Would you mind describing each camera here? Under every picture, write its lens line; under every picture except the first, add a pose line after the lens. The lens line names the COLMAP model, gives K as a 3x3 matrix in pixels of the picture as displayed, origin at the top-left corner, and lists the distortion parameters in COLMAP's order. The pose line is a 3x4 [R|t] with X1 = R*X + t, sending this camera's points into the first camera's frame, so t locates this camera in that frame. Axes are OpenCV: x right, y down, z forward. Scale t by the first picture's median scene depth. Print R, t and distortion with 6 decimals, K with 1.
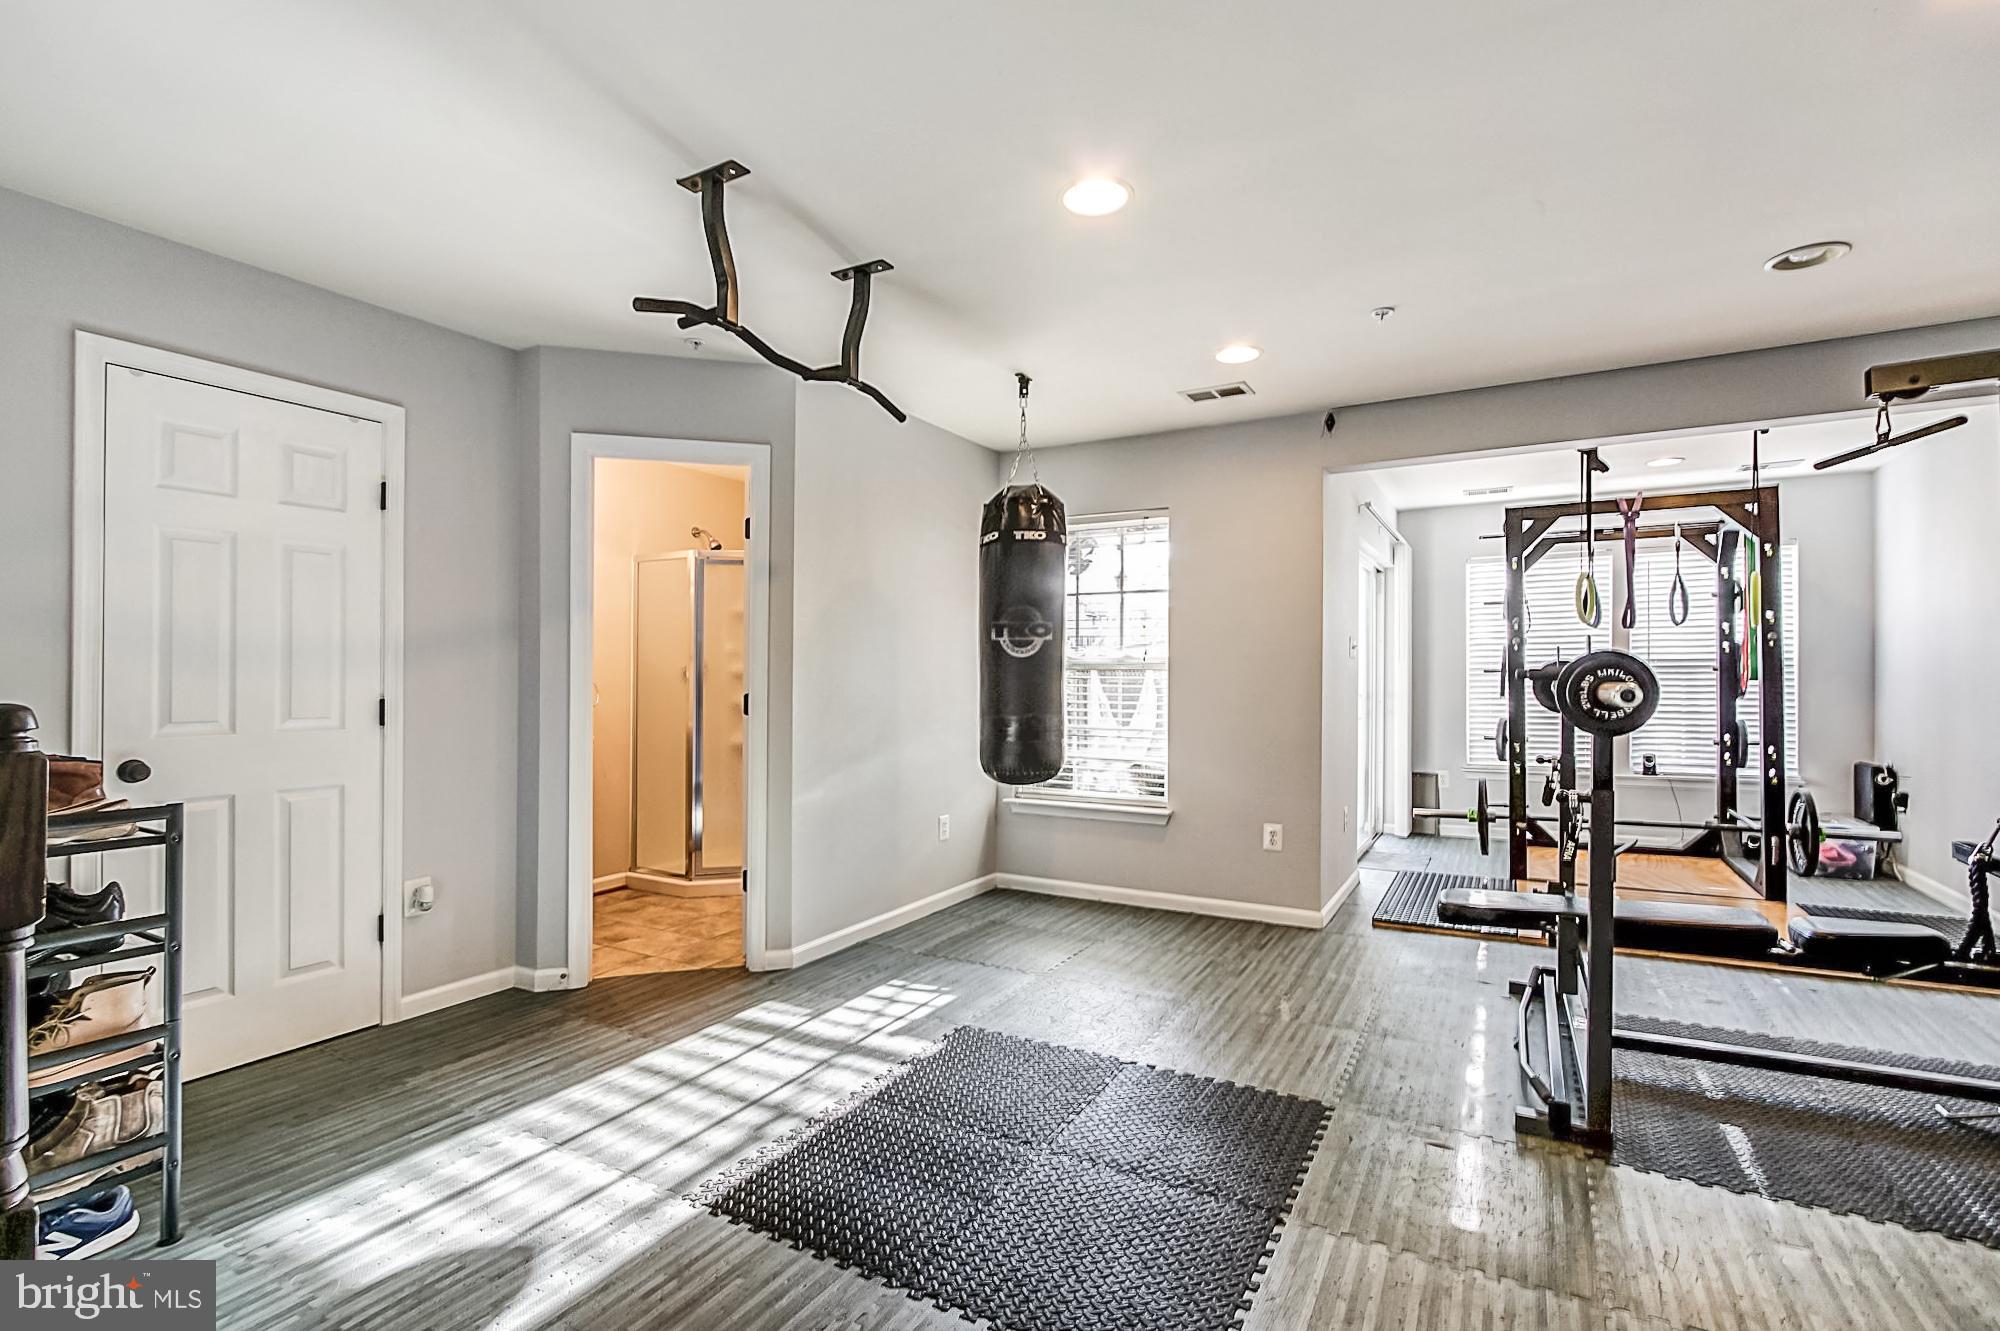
lens RADIAL K [[920.0, 0, 1006.2], [0, 920.0, 681.3], [0, 0, 1]] dist [-0.000915, -0.000420]
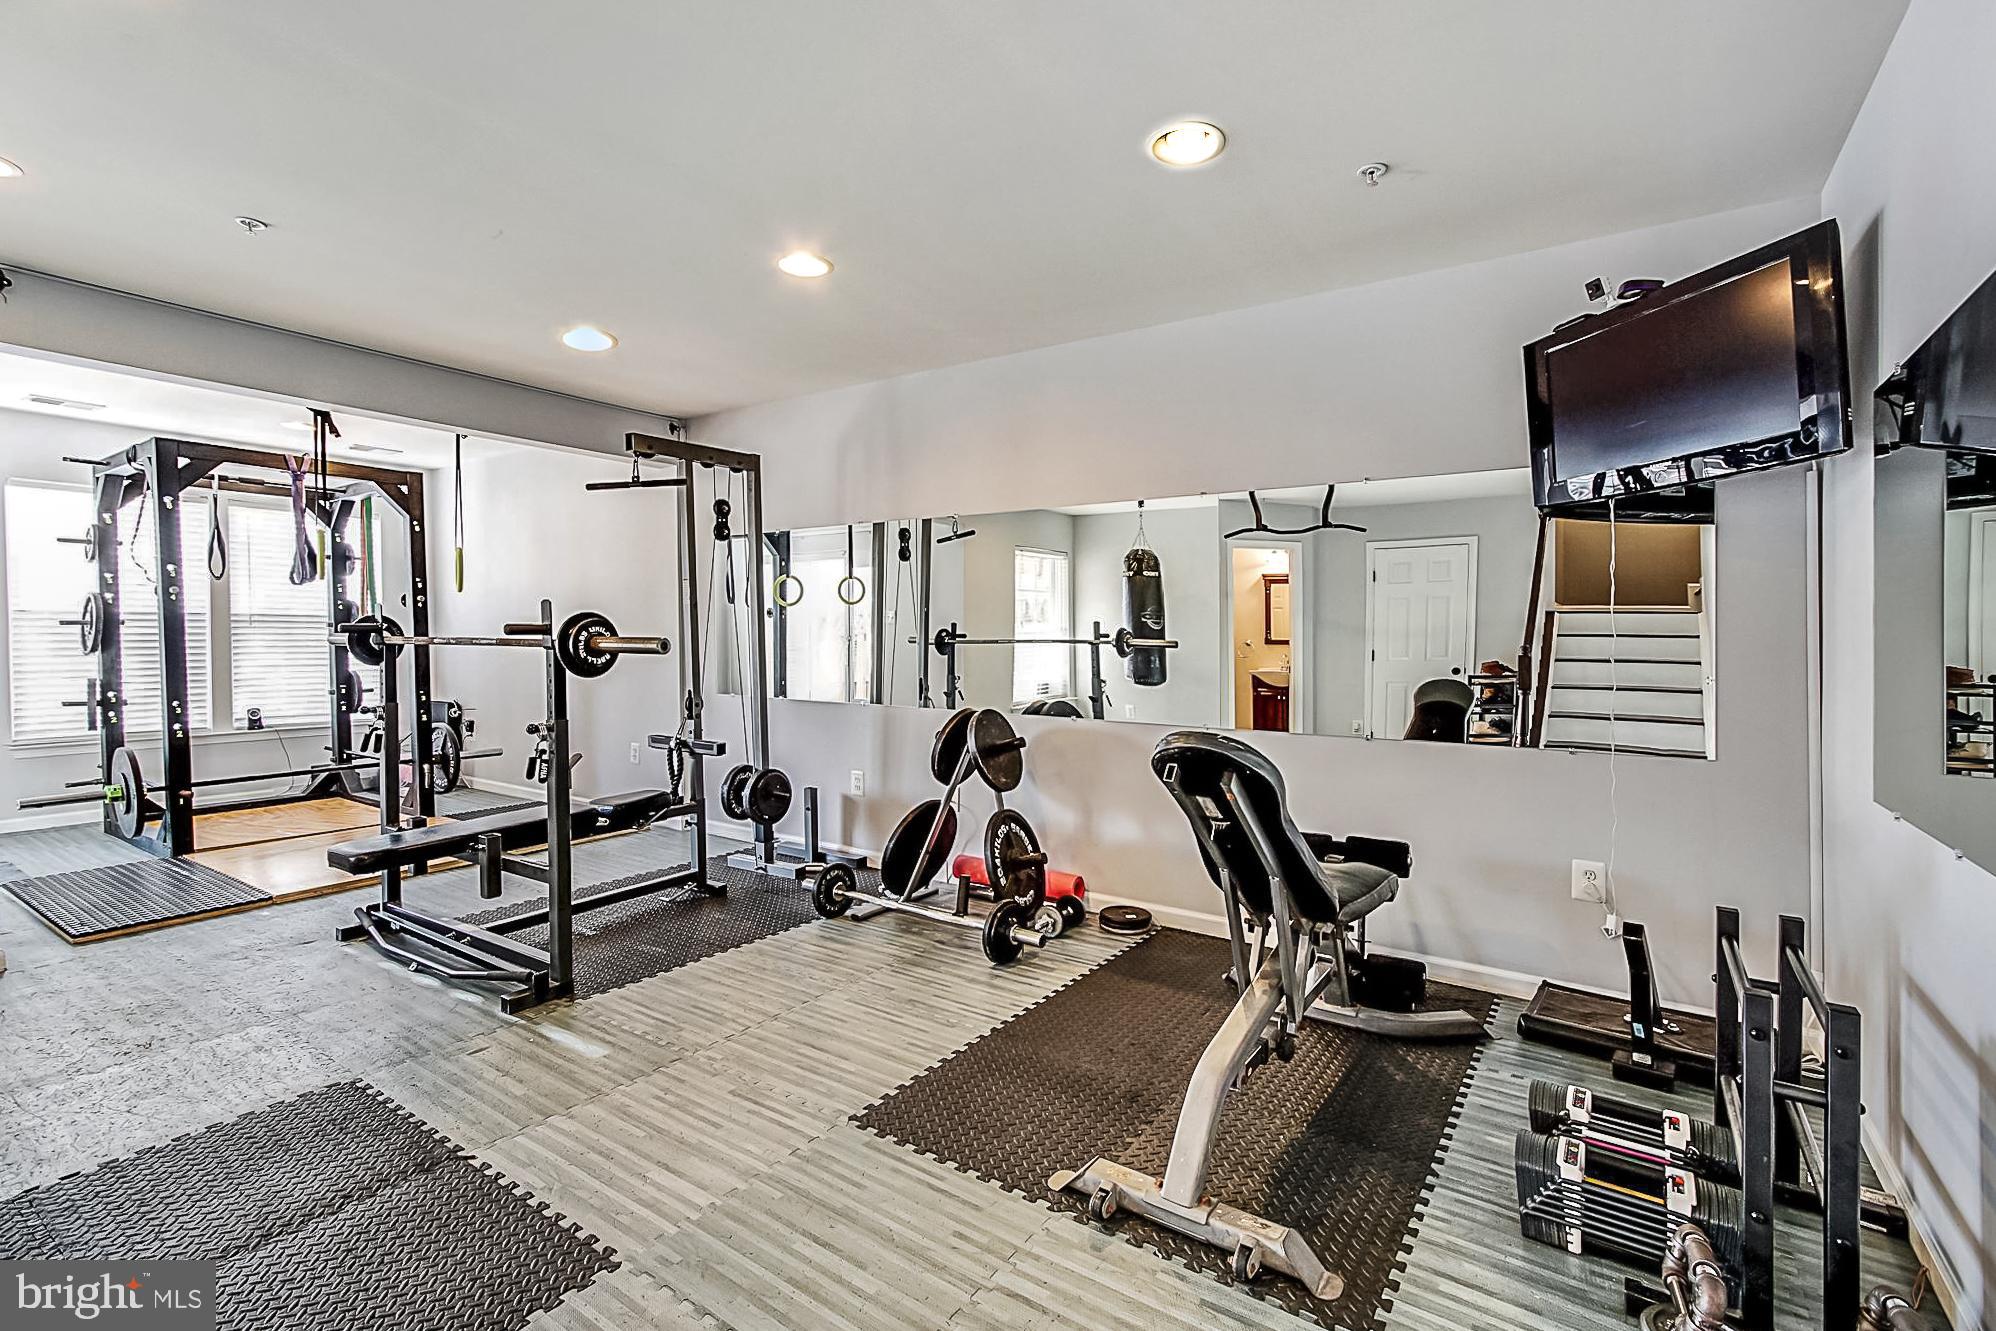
lens RADIAL K [[899.4, 0, 992.4], [0, 899.4, 658.2], [0, 0, 1]] dist [-0.000421, 0.000524]
pose [[0.106375, -0.020101, 0.994123, -0.230378], [-0.004618, 0.999775, 0.020710, 0.000980], [-0.994315, -0.006794, 0.106258, 0.113494]]
